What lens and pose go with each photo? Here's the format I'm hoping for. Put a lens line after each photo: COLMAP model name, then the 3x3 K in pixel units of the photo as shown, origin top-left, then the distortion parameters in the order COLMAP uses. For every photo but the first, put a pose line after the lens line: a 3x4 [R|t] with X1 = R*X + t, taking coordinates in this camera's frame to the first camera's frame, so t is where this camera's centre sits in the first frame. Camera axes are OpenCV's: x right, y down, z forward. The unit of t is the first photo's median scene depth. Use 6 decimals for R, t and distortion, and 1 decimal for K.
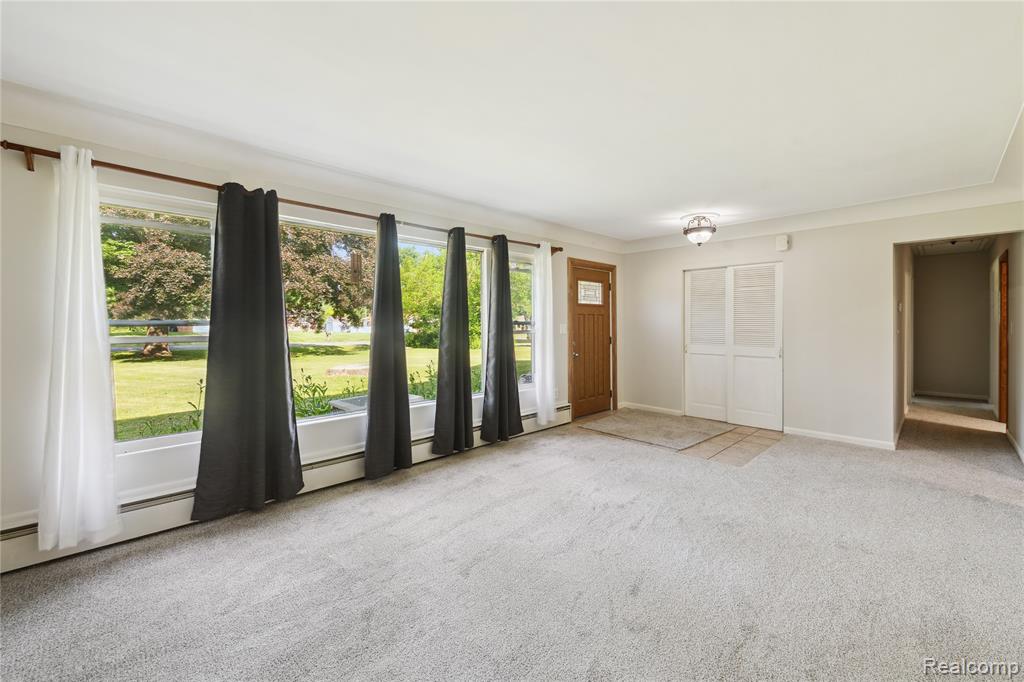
lens RADIAL K [[411.1, 0, 517.1], [0, 411.1, 322.3], [0, 0, 1]] dist [0.001012, 0.000023]
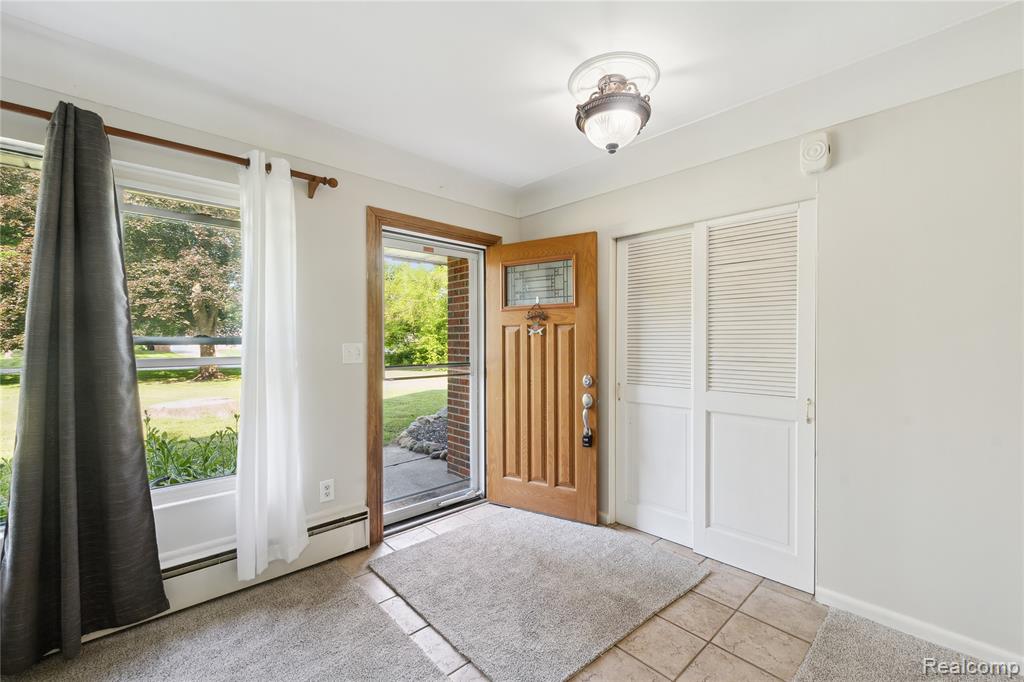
lens RADIAL K [[429.0, 0, 512.0], [0, 429.0, 341.0], [0, 0, 1]] dist [-0.002408, -0.000261]
pose [[0.999819, 0.003483, -0.018730, 0.340042], [-0.003512, 0.999993, -0.001479, 0.002262], [0.018725, 0.001544, 0.999823, 0.551027]]
